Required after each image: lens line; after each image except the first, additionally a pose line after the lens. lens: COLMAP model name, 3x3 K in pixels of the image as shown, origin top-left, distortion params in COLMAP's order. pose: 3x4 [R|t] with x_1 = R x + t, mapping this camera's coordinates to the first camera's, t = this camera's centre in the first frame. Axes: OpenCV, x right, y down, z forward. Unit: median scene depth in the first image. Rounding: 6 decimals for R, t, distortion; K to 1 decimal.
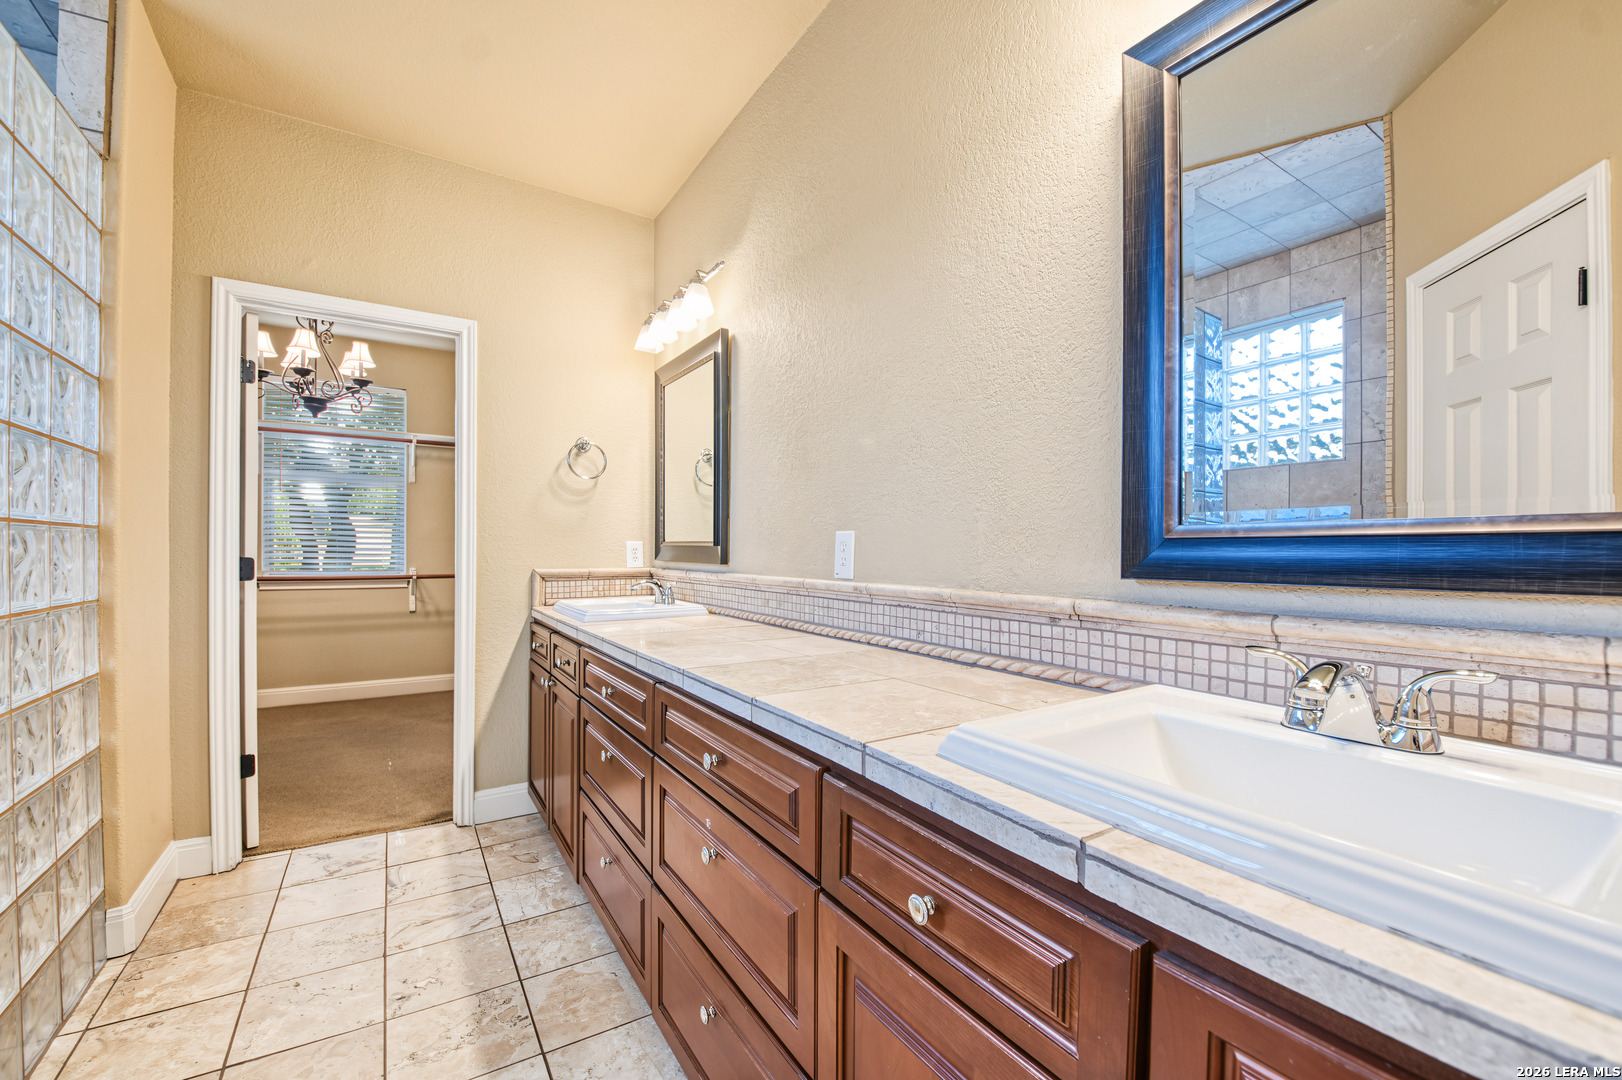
lens RADIAL K [[668.8, 0, 818.3], [0, 668.8, 555.1], [0, 0, 1]] dist [0.001319, -0.008801]
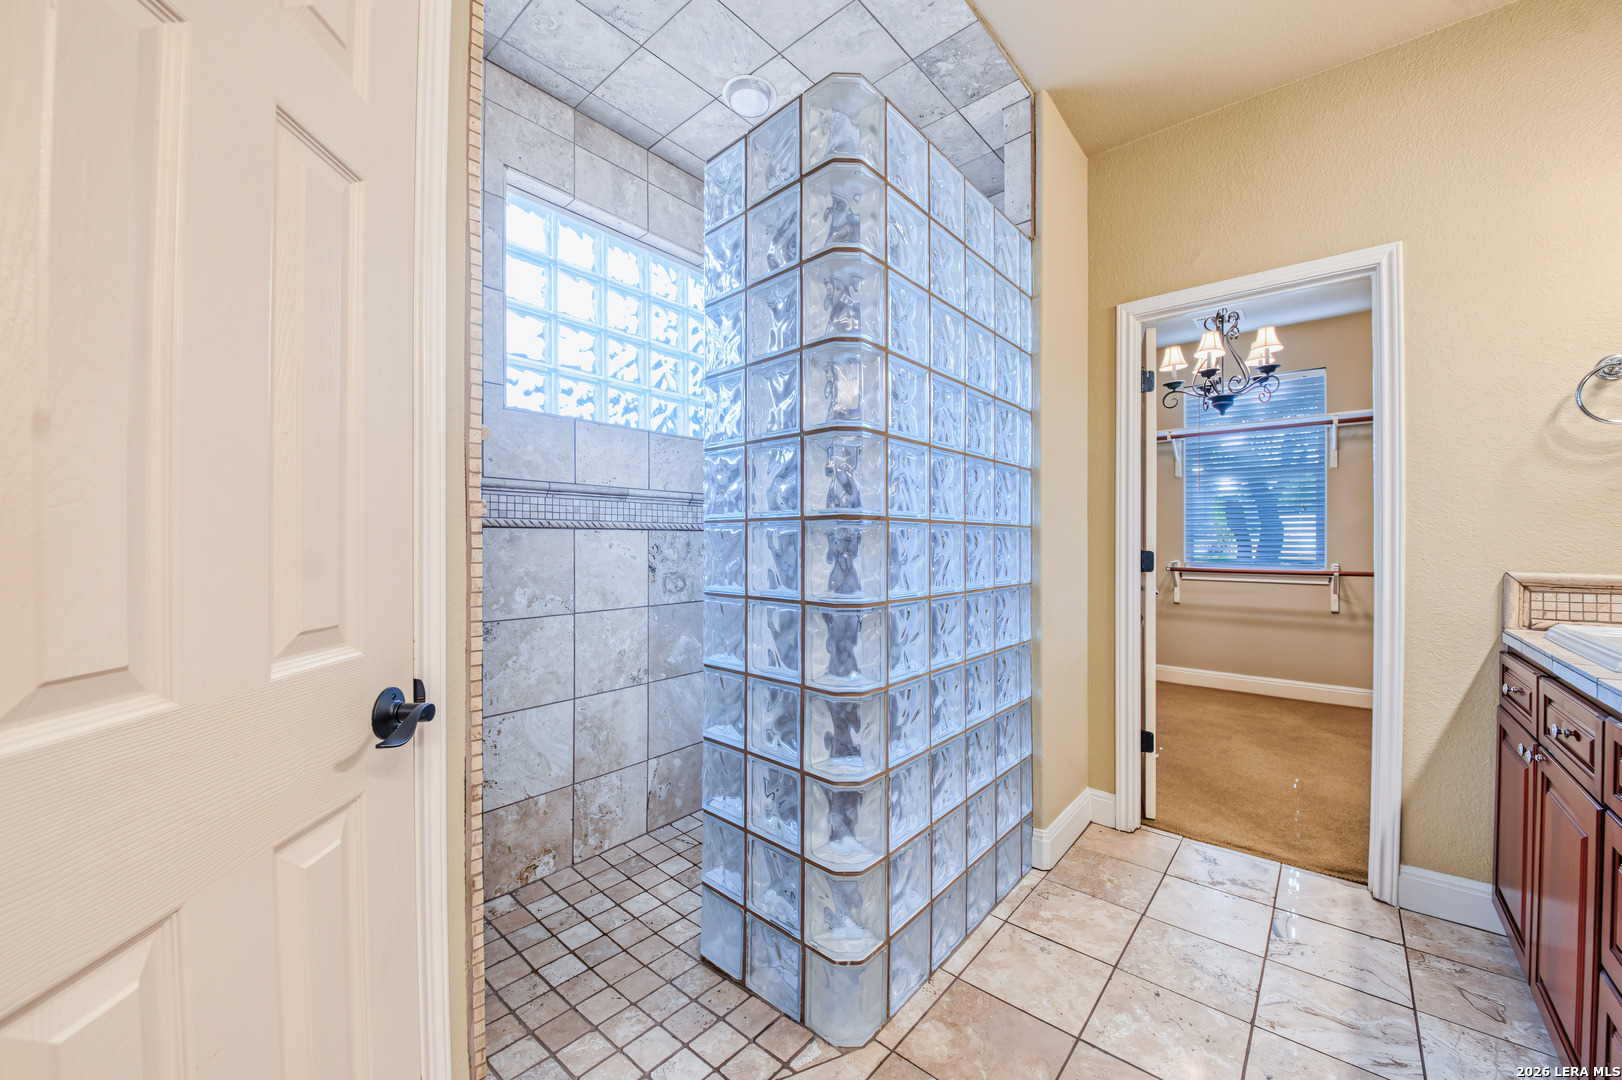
lens RADIAL K [[606.7, 0, 811.0], [0, 606.7, 540.0], [0, 0, 1]] dist [0.010211, -0.012160]
pose [[0.285948, -0.007090, -0.958219, -0.054762], [-0.004079, 0.999955, -0.008616, -0.003367], [0.958236, 0.006372, 0.285906, 0.181521]]
